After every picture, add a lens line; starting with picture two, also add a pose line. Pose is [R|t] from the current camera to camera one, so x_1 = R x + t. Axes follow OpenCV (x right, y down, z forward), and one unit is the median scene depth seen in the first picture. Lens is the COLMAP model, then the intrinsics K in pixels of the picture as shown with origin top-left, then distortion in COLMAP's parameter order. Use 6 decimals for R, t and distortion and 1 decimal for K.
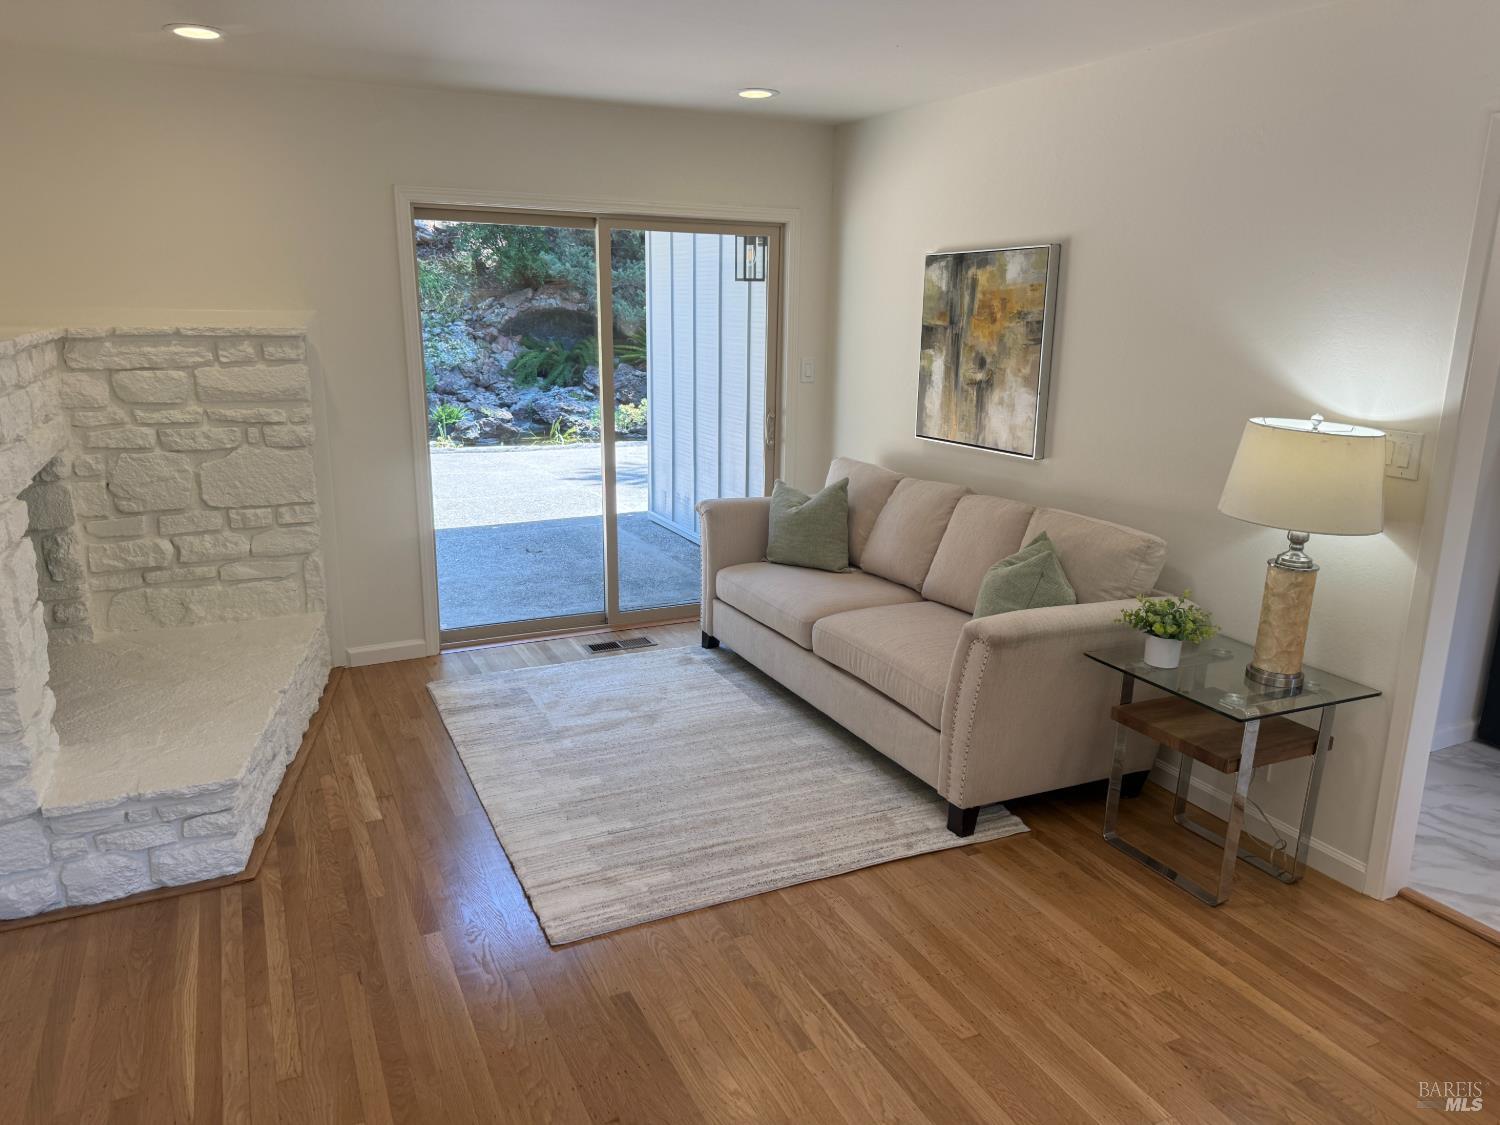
lens RADIAL K [[1054.3, 0, 750.0], [0, 1054.3, 562.5], [0, 0, 1]] dist [0.043034, -0.059225]
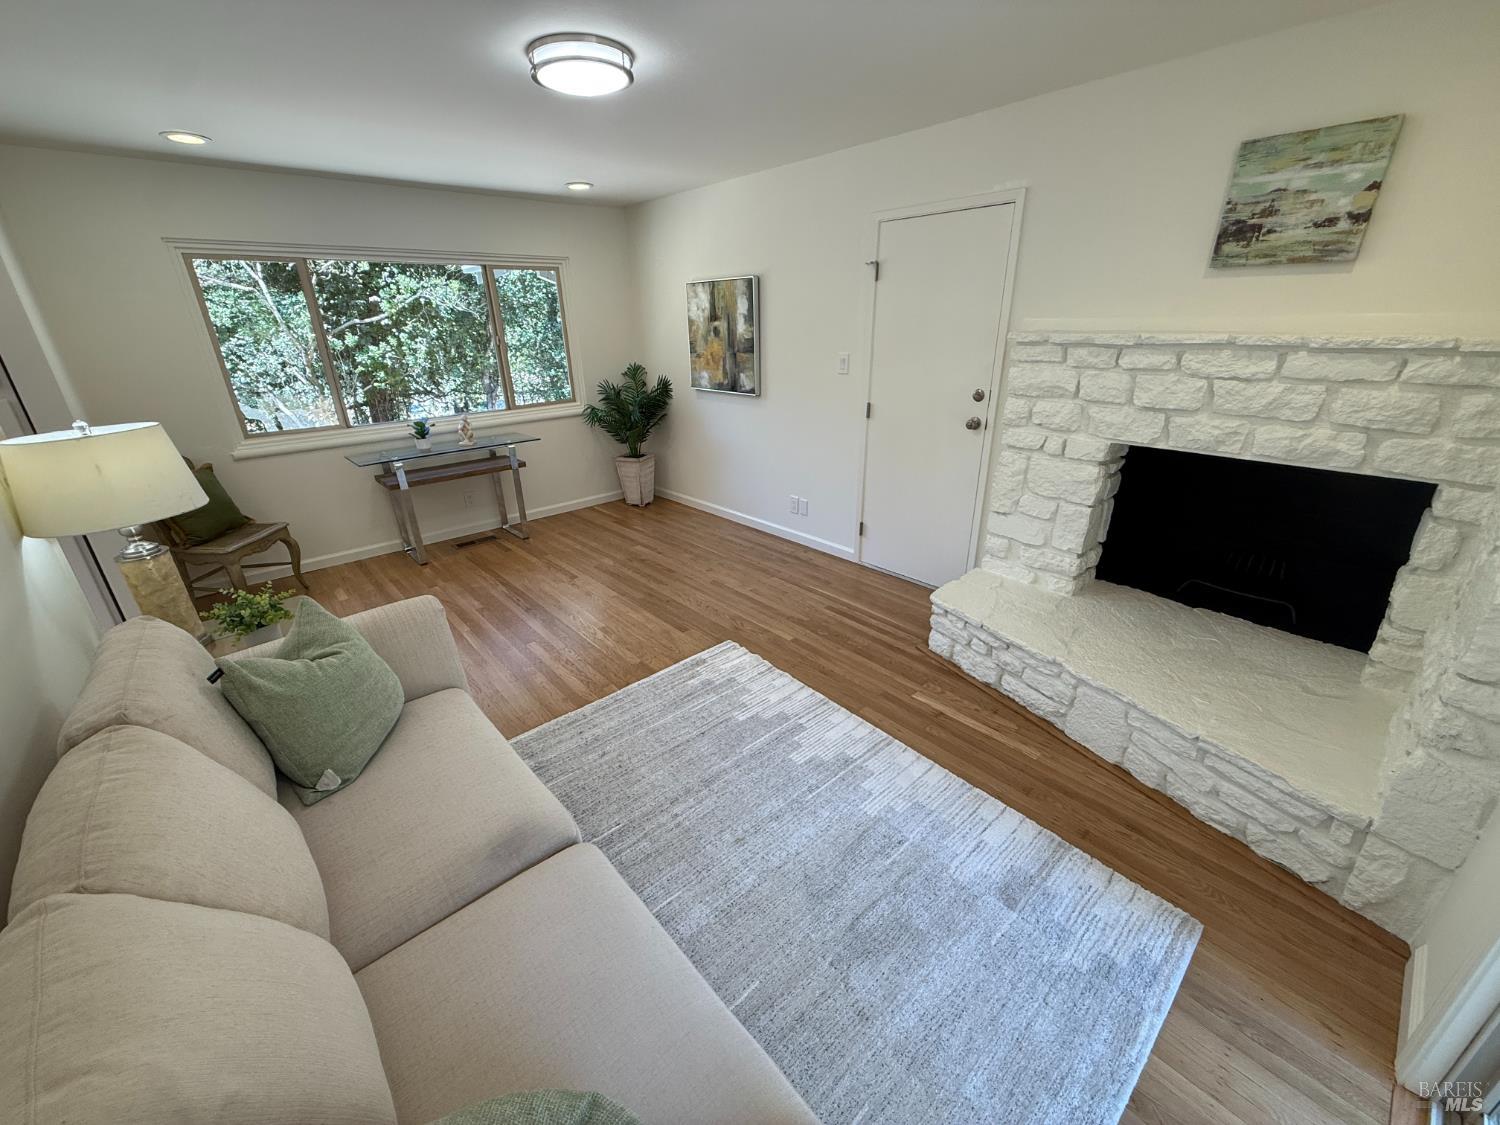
lens RADIAL K [[598.5, 0, 750.0], [0, 598.5, 562.5], [0, 0, 1]] dist [0.000311, 0.000054]
pose [[-0.961599, 0.112162, -0.250494, 0.019095], [-0.059661, 0.805437, 0.589671, -0.170926], [0.267896, 0.581972, -0.767815, 0.691300]]
